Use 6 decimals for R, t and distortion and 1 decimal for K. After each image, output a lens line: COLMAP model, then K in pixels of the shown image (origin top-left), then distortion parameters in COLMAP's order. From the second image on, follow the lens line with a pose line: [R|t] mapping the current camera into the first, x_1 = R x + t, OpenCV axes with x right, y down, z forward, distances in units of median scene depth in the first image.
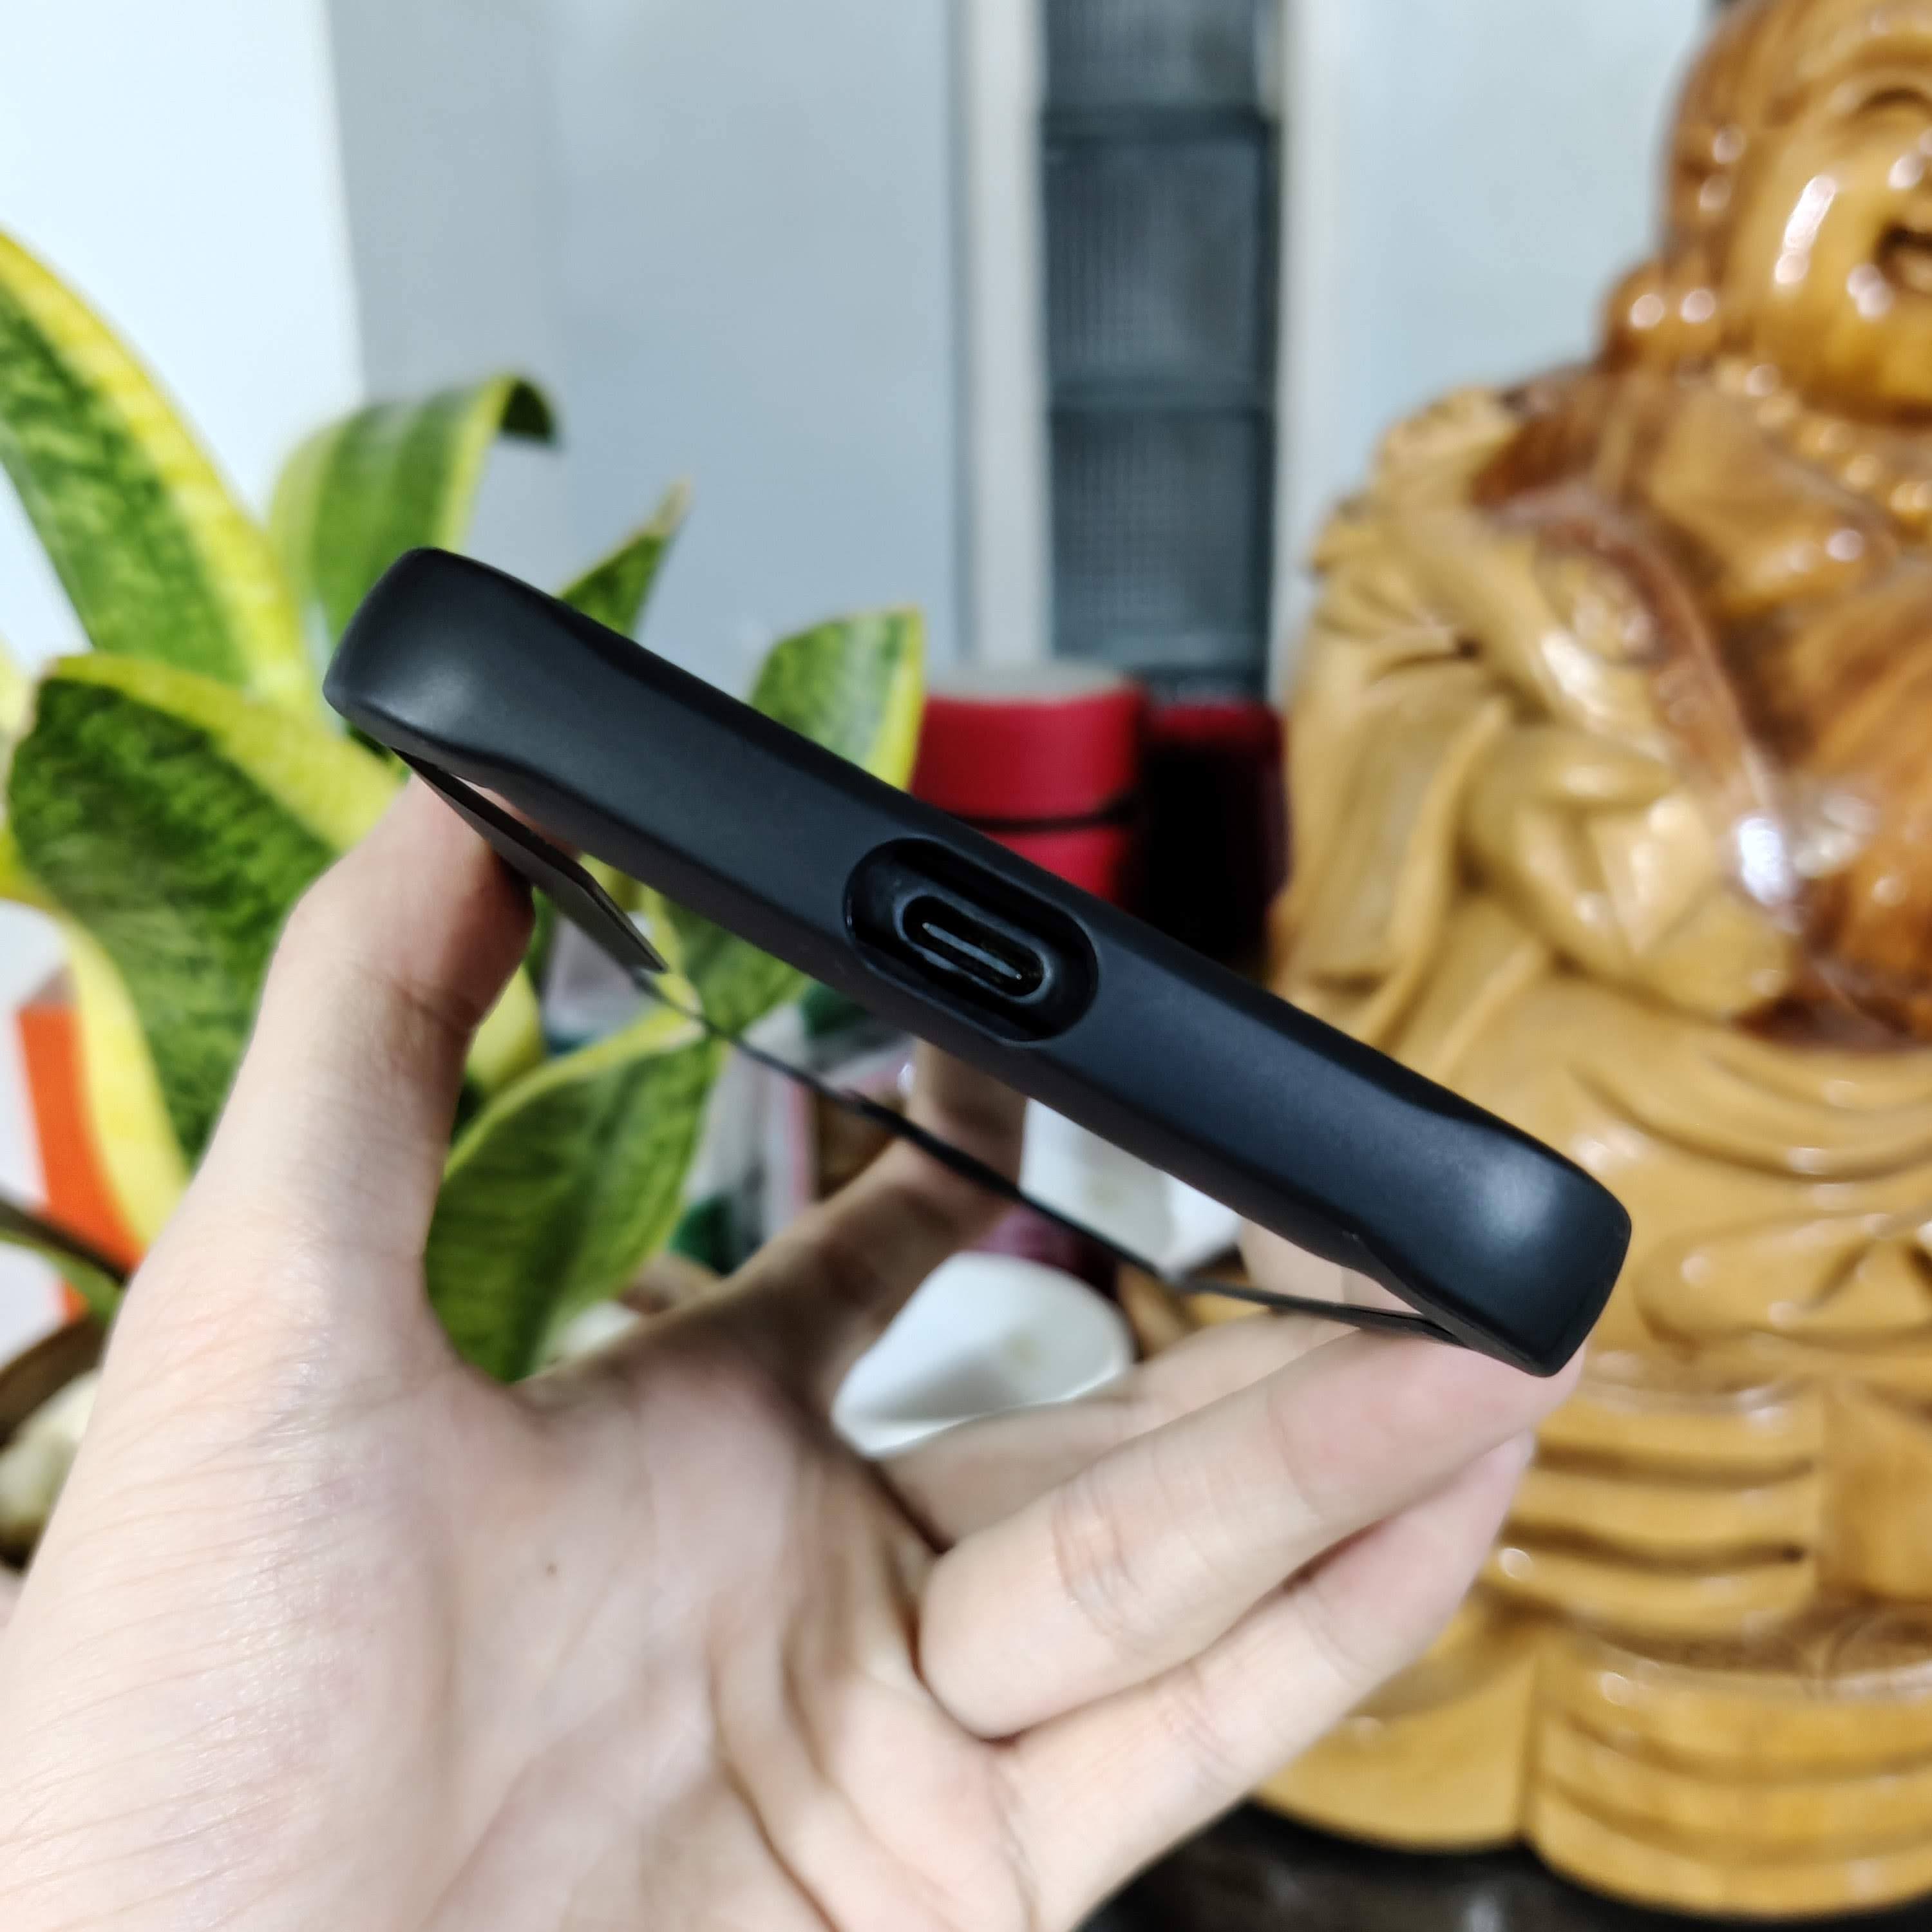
lens RADIAL K [[2036.1, 0, 1002.3], [0, 2036.1, 955.9], [0, 0, 1]] dist [-0.038274, 0.000000]
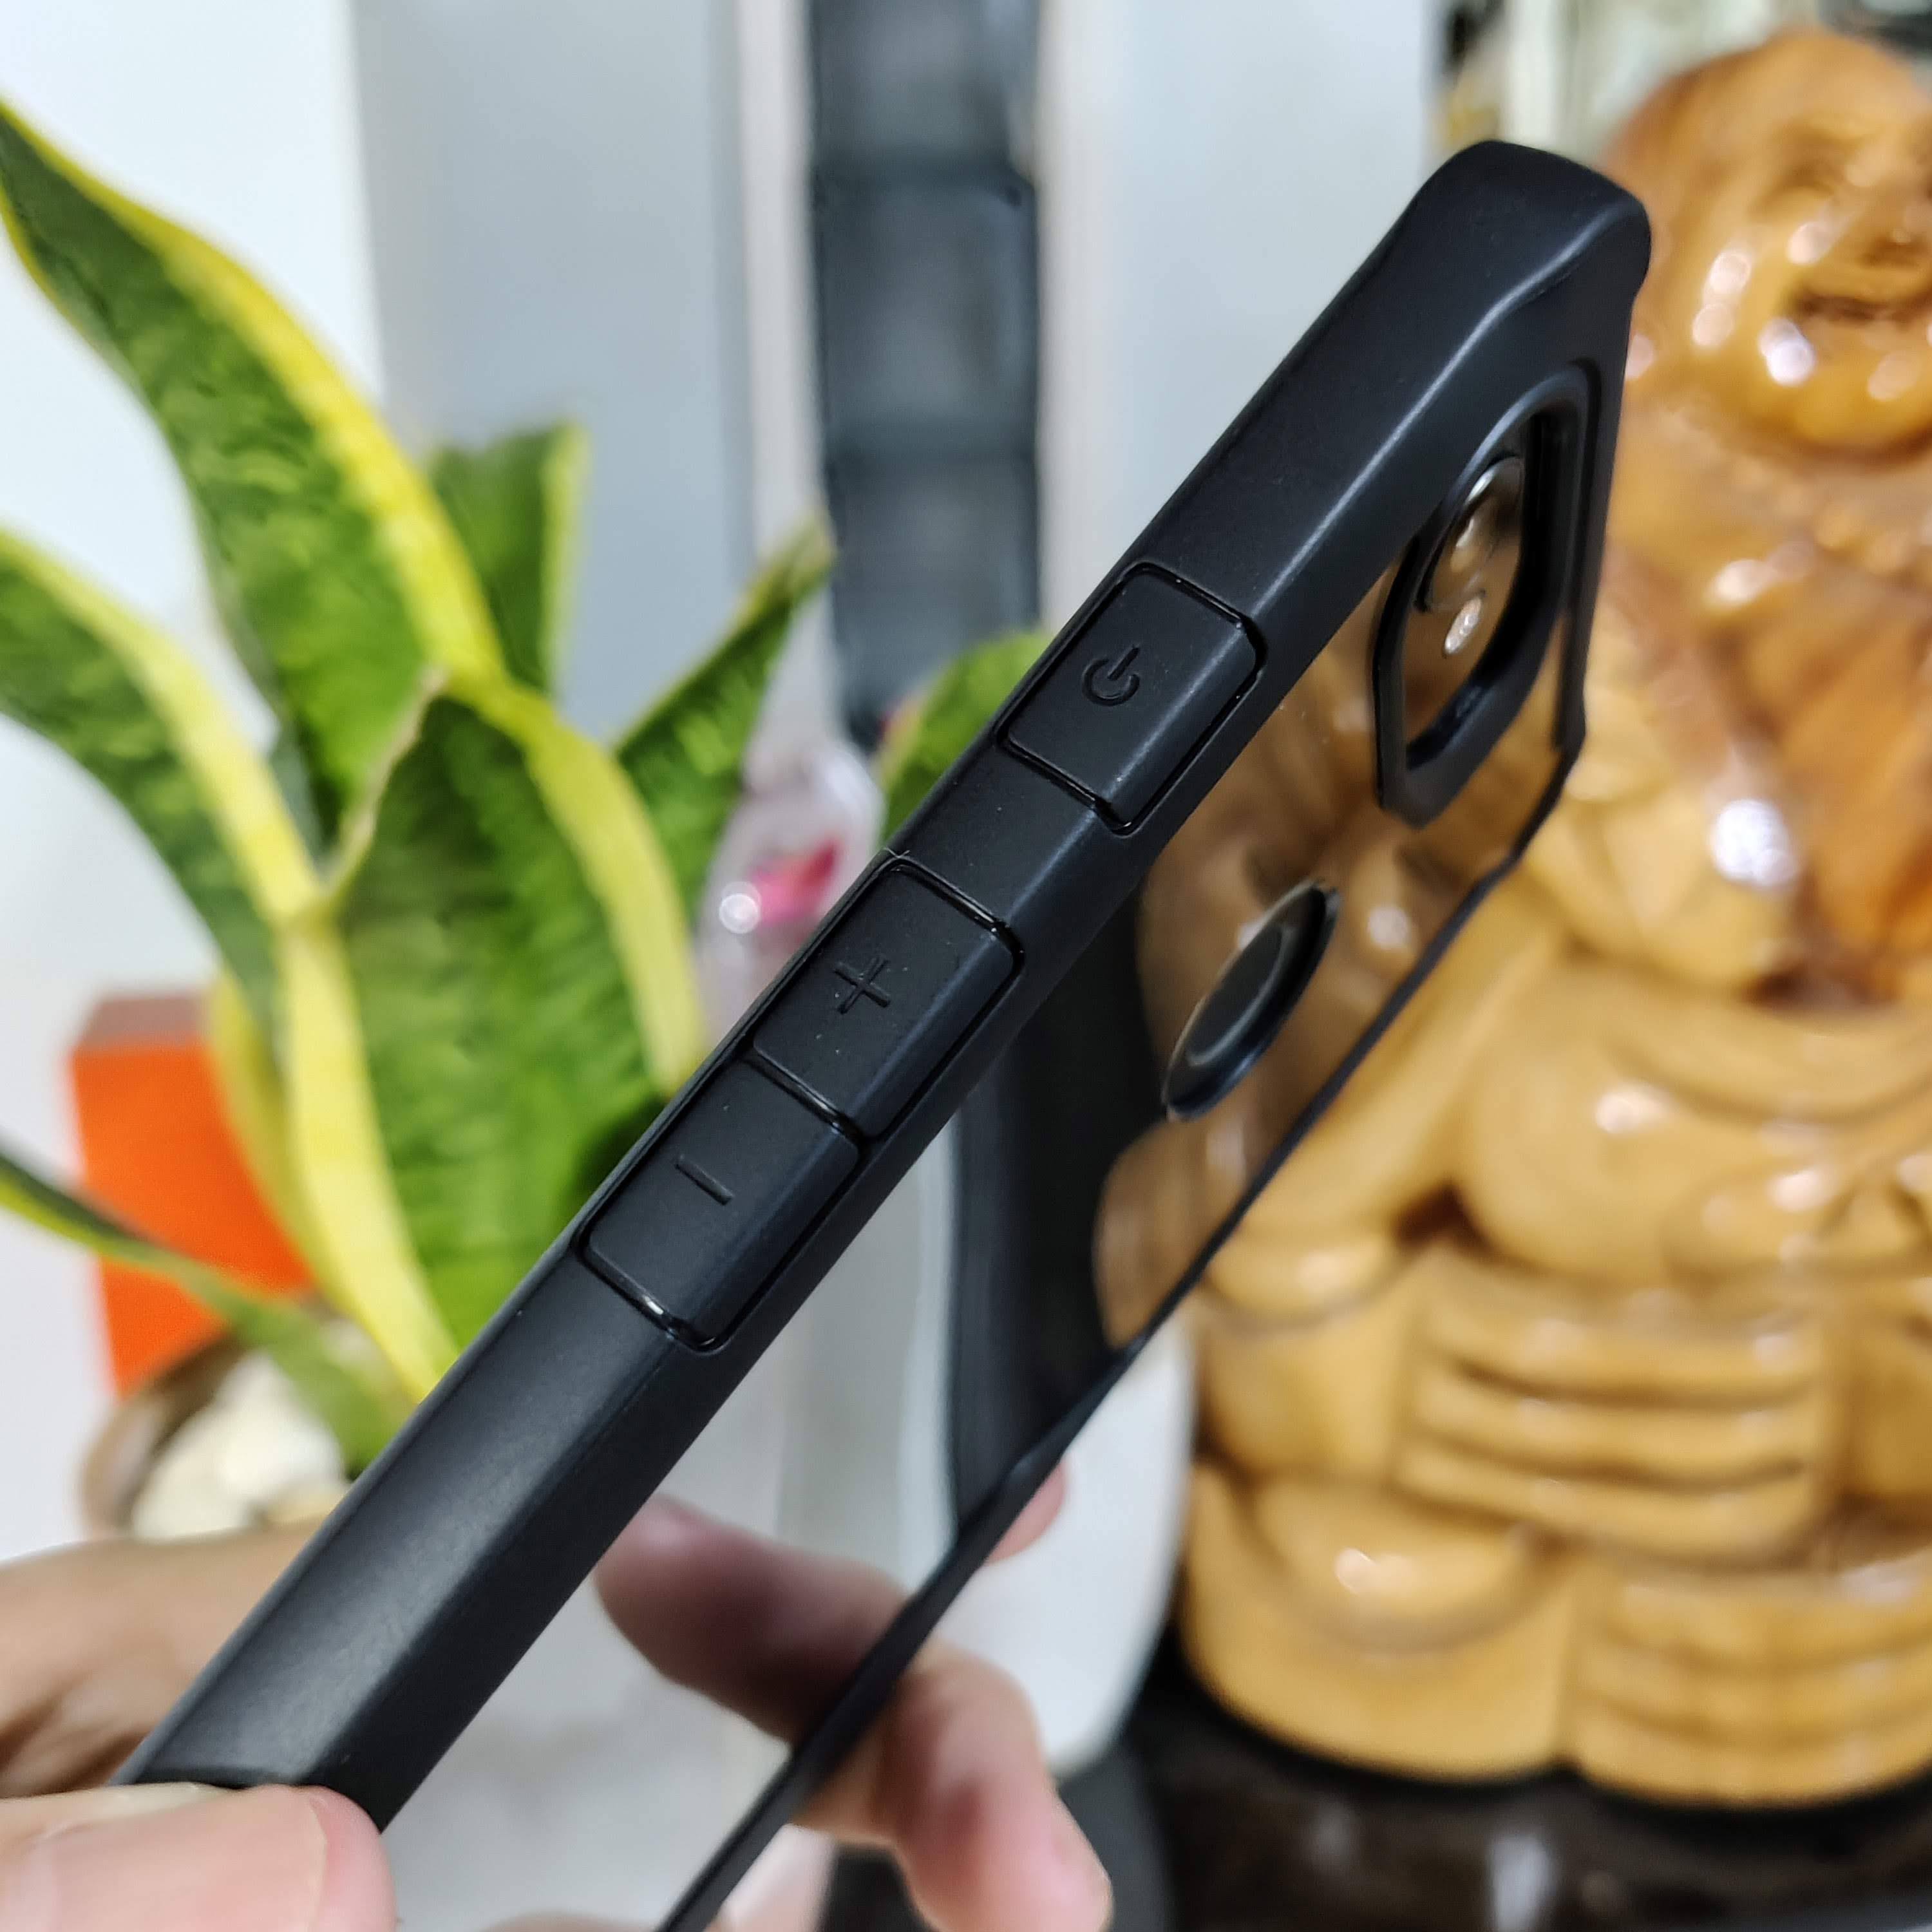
lens RADIAL K [[2036.1, 0, 926.9], [0, 2036.1, 941.0], [0, 0, 1]] dist [-0.038274, 0.000000]
pose [[0.987240, -0.034407, 0.155475, -0.244898], [0.038659, 0.998954, -0.024404, 0.013778], [-0.154473, 0.030103, 0.987538, -0.034688]]
